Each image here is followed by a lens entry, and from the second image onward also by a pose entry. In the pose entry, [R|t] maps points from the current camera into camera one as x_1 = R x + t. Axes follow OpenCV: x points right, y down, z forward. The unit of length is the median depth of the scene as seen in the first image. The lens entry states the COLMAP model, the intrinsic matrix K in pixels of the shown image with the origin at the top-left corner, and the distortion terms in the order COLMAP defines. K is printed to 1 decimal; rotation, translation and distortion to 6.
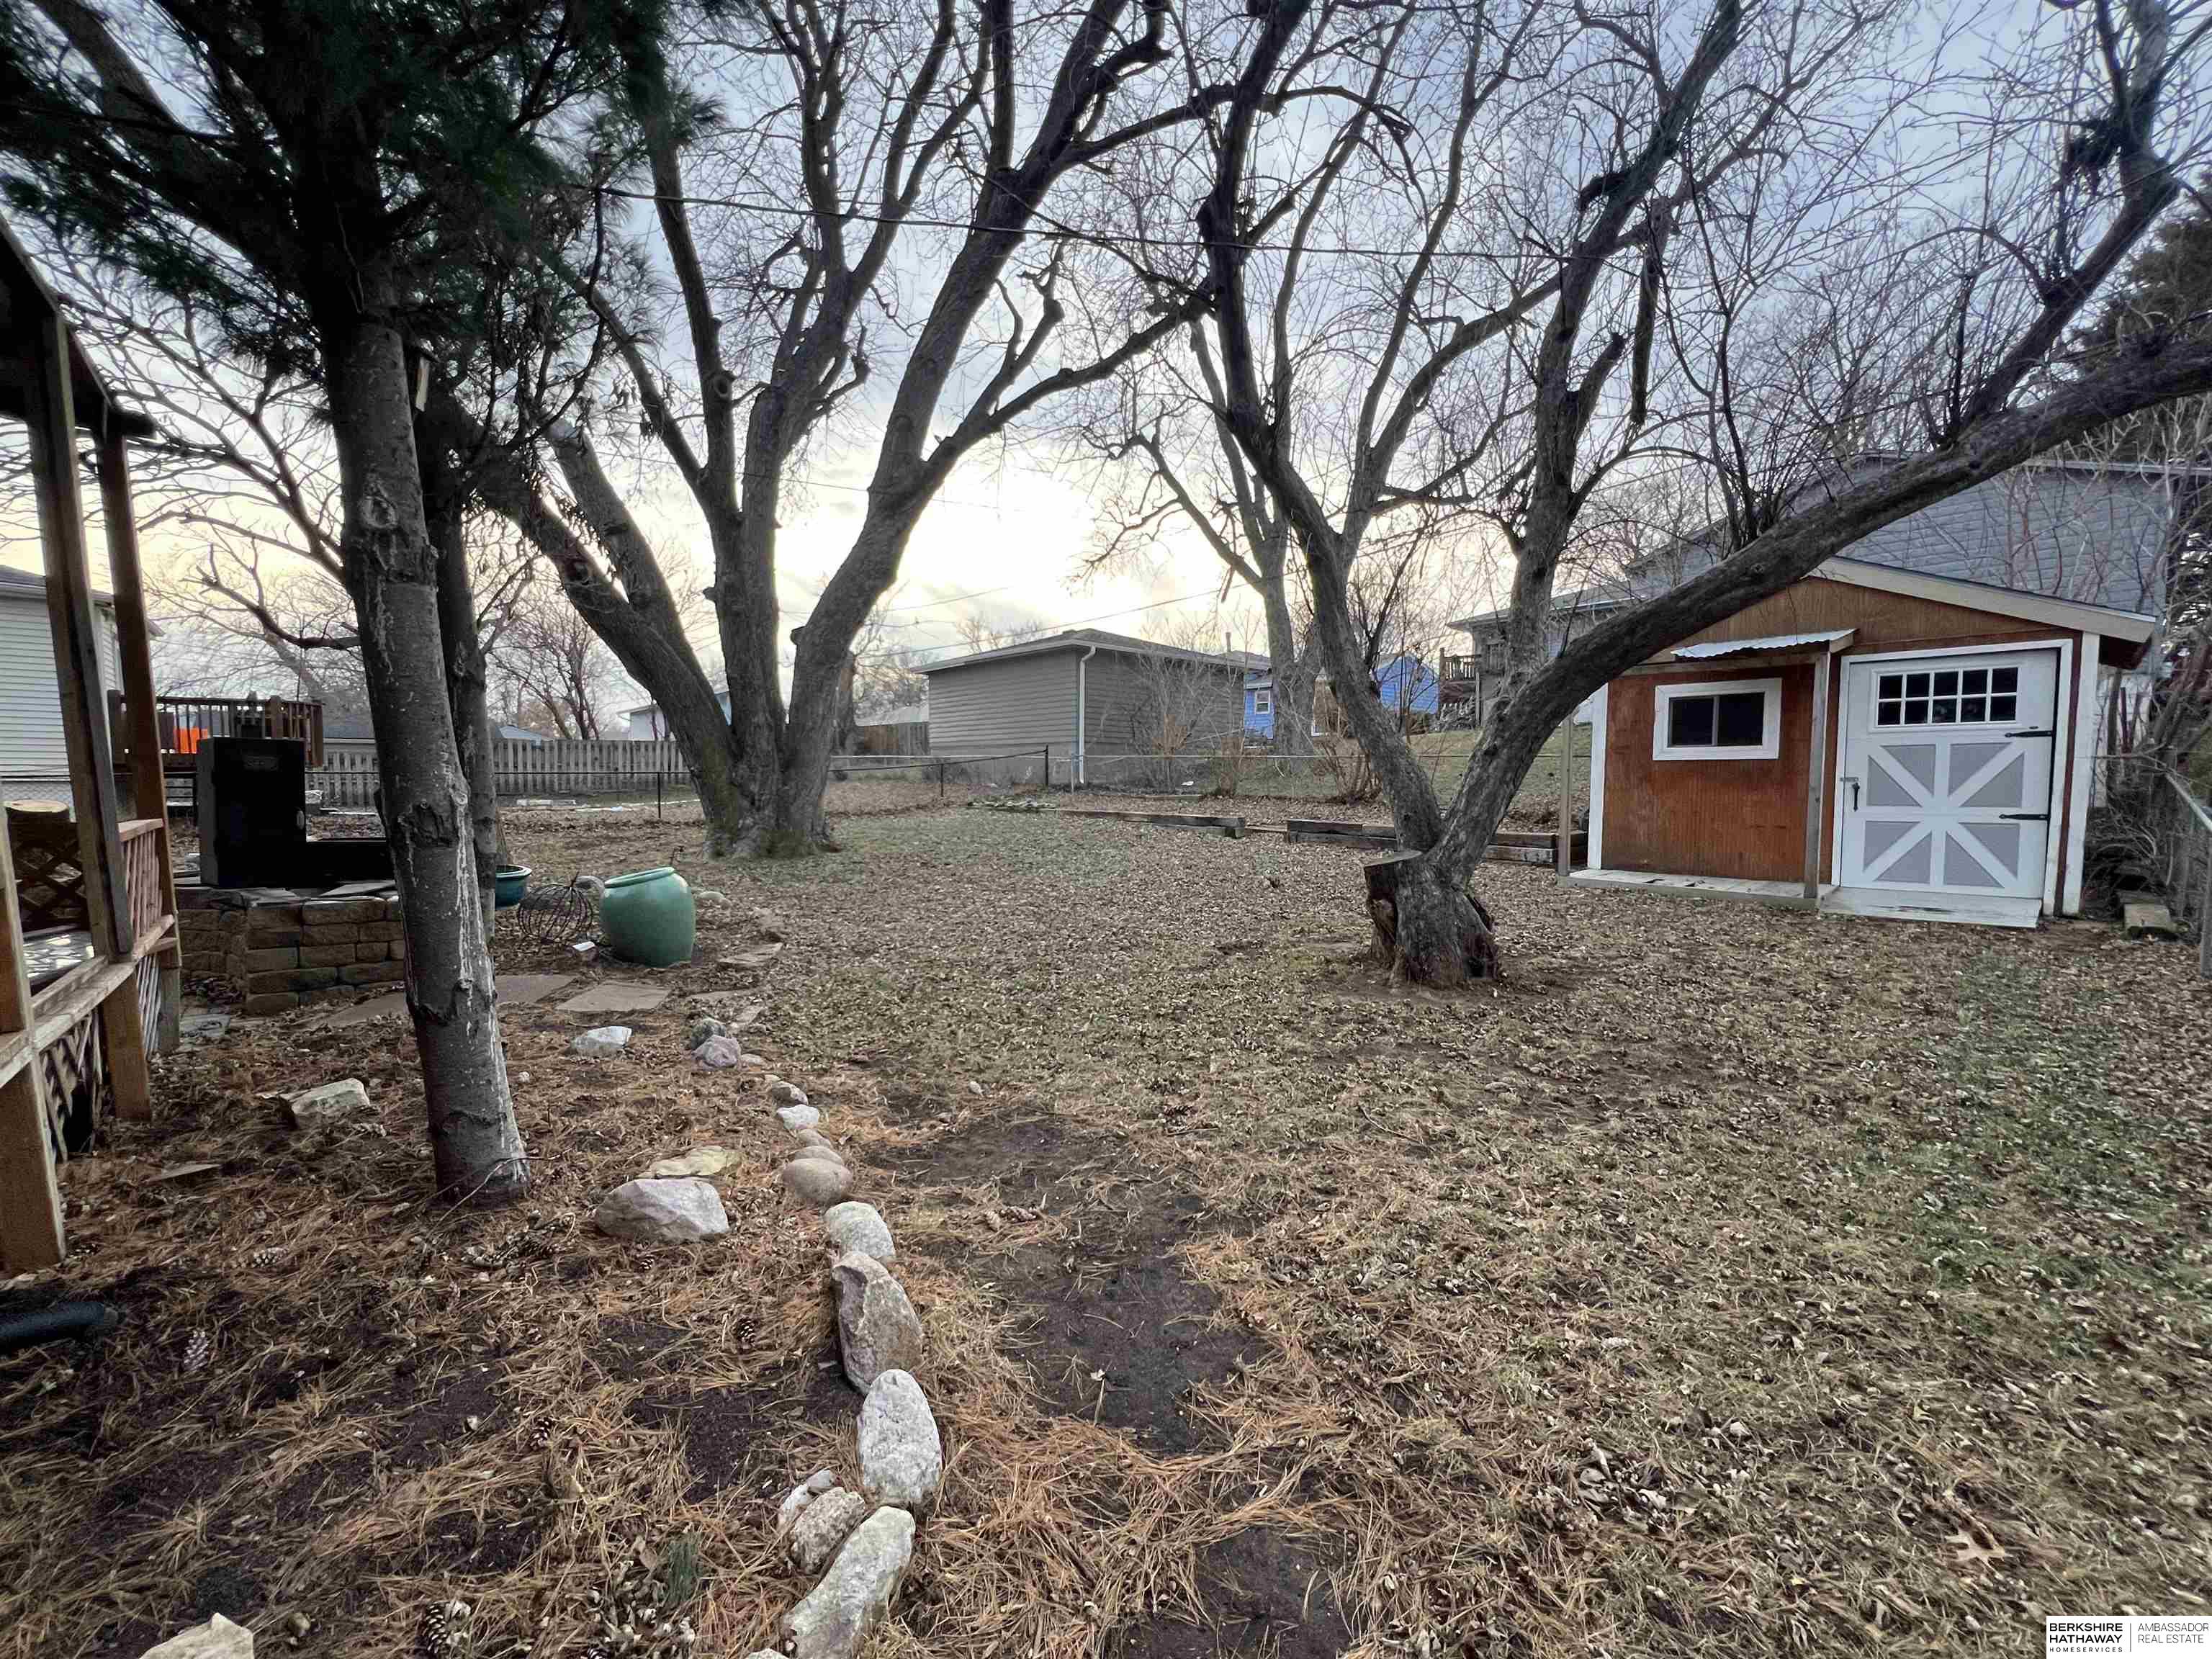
lens RADIAL K [[879.6, 0, 1102.4], [0, 879.6, 834.2], [0, 0, 1]] dist [-0.001594, 0.000840]
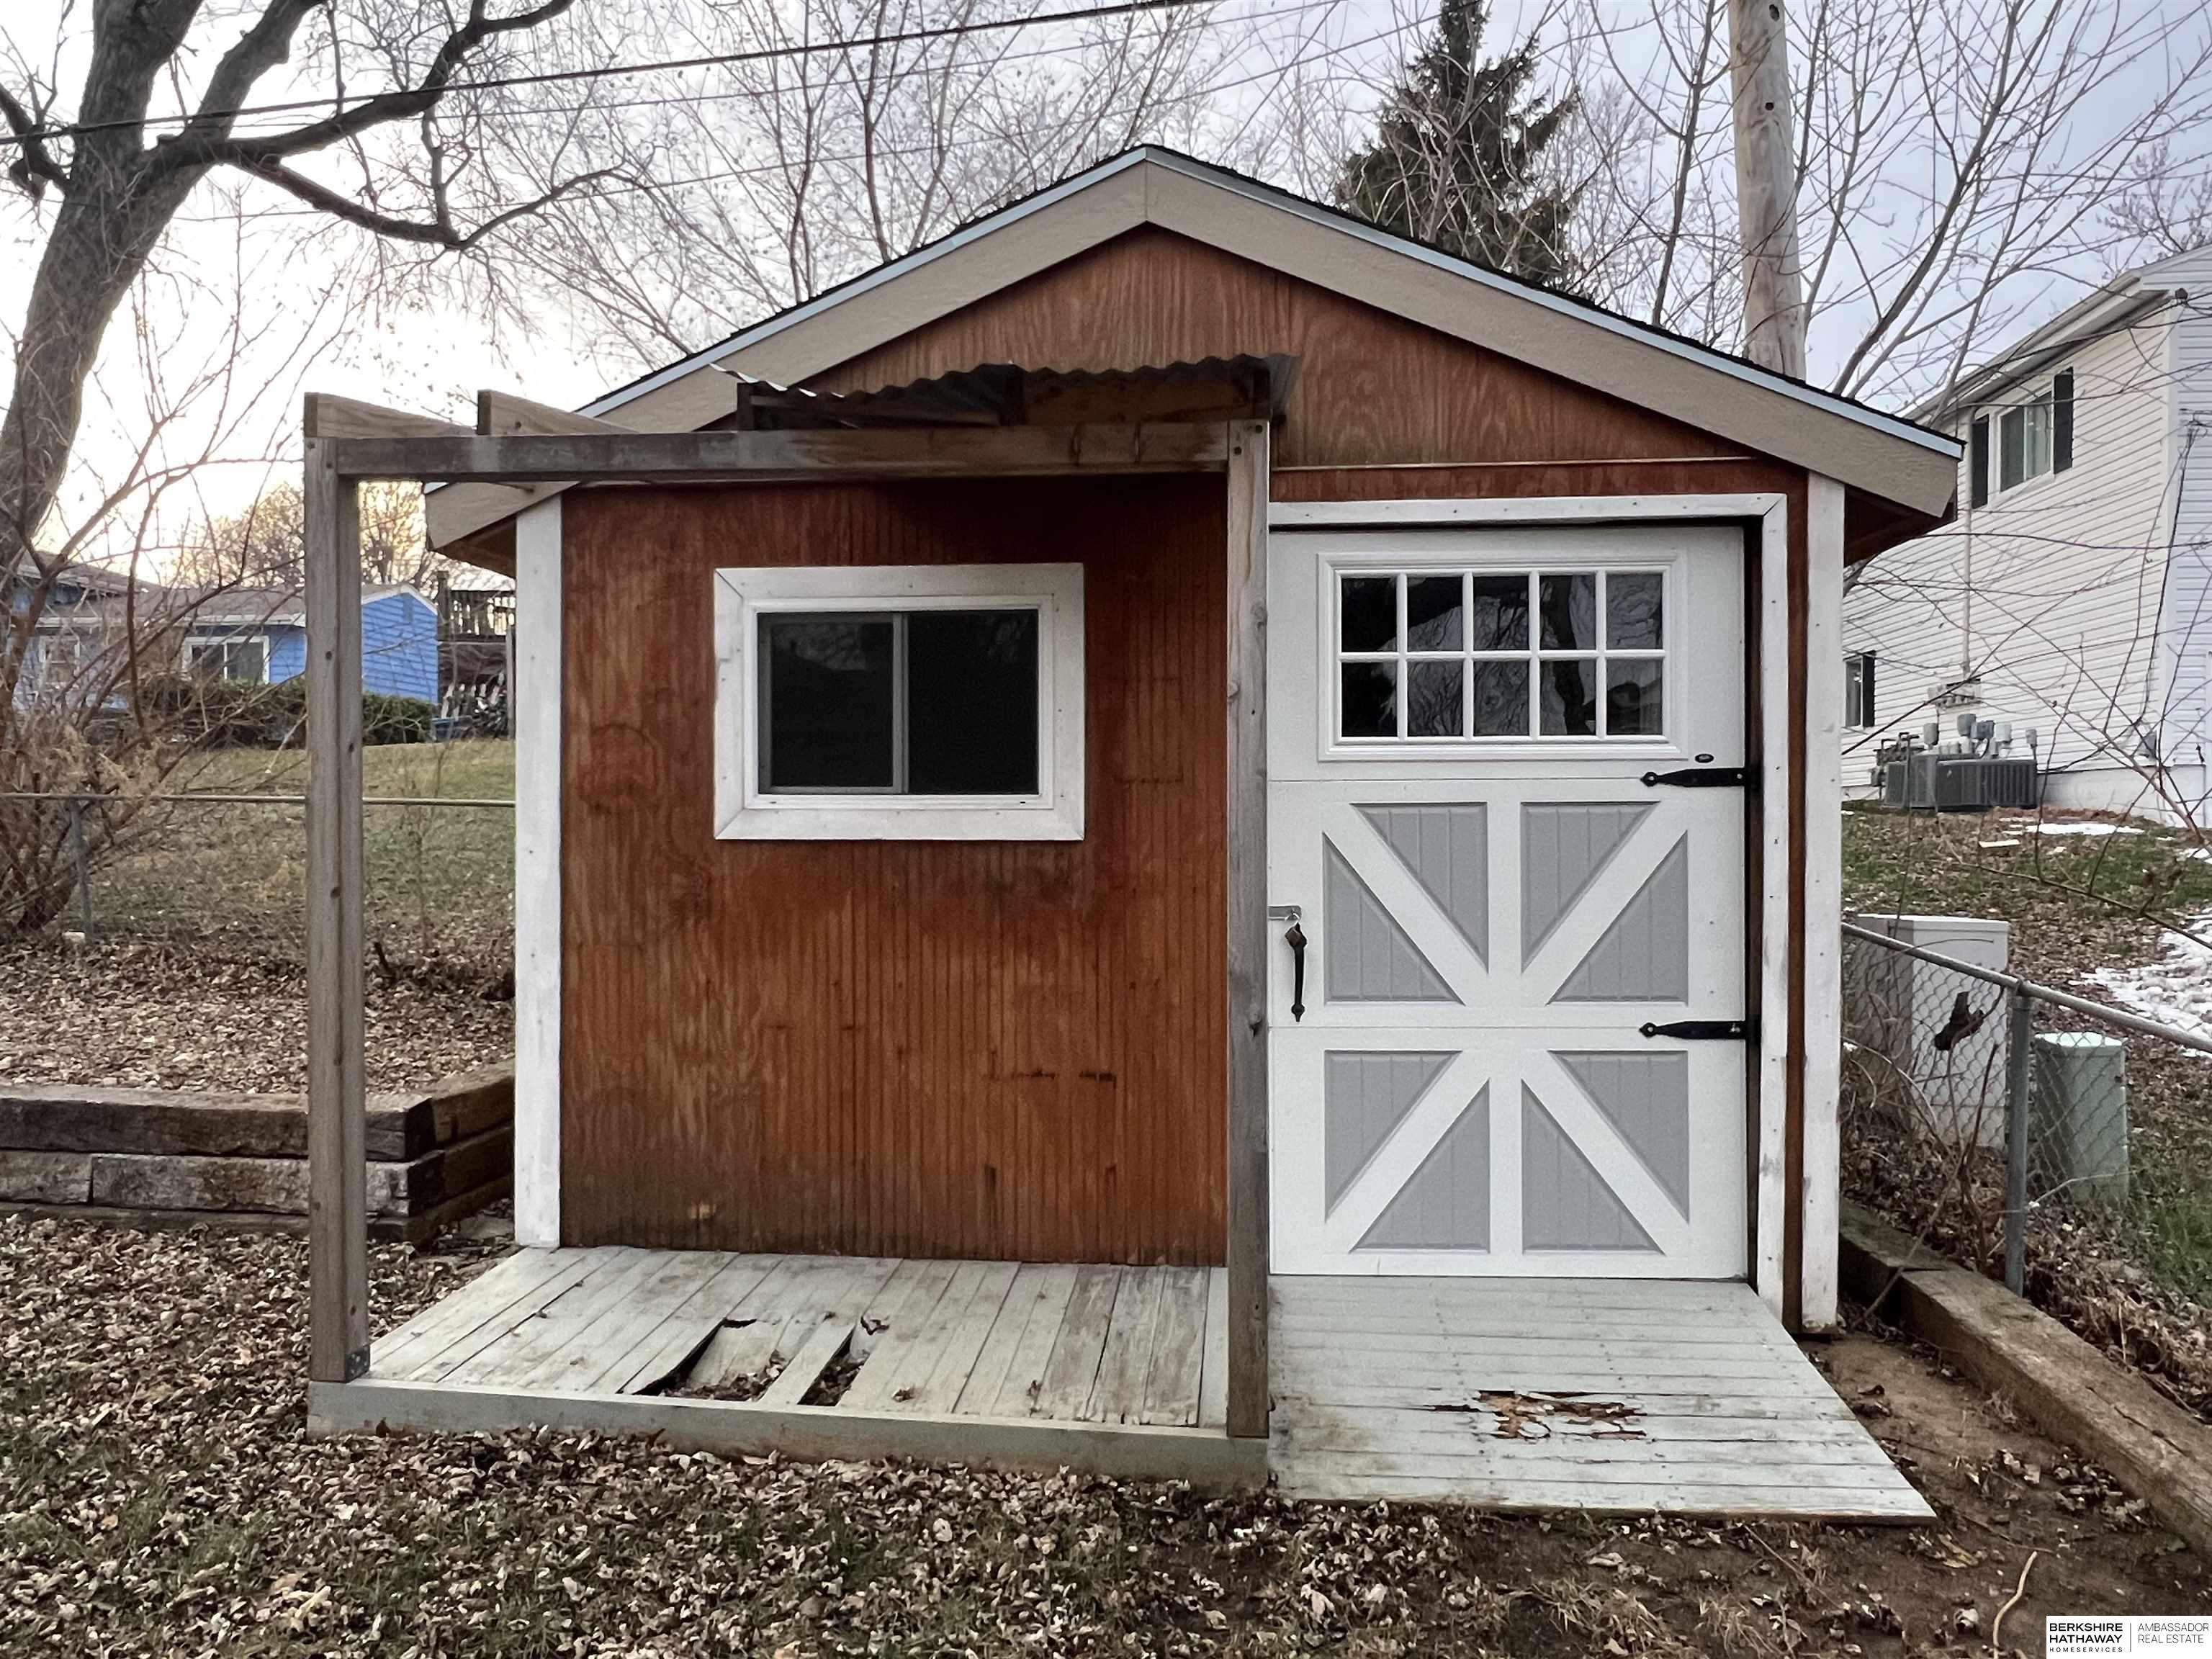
lens RADIAL K [[1357.2, 0, 1104.8], [0, 1357.2, 818.3], [0, 0, 1]] dist [0.001151, 0.000059]
pose [[0.737466, 0.001362, 0.675382, 0.515018], [0.042872, 0.997887, -0.048826, -0.078098], [-0.674022, 0.064962, 0.735850, 0.726753]]
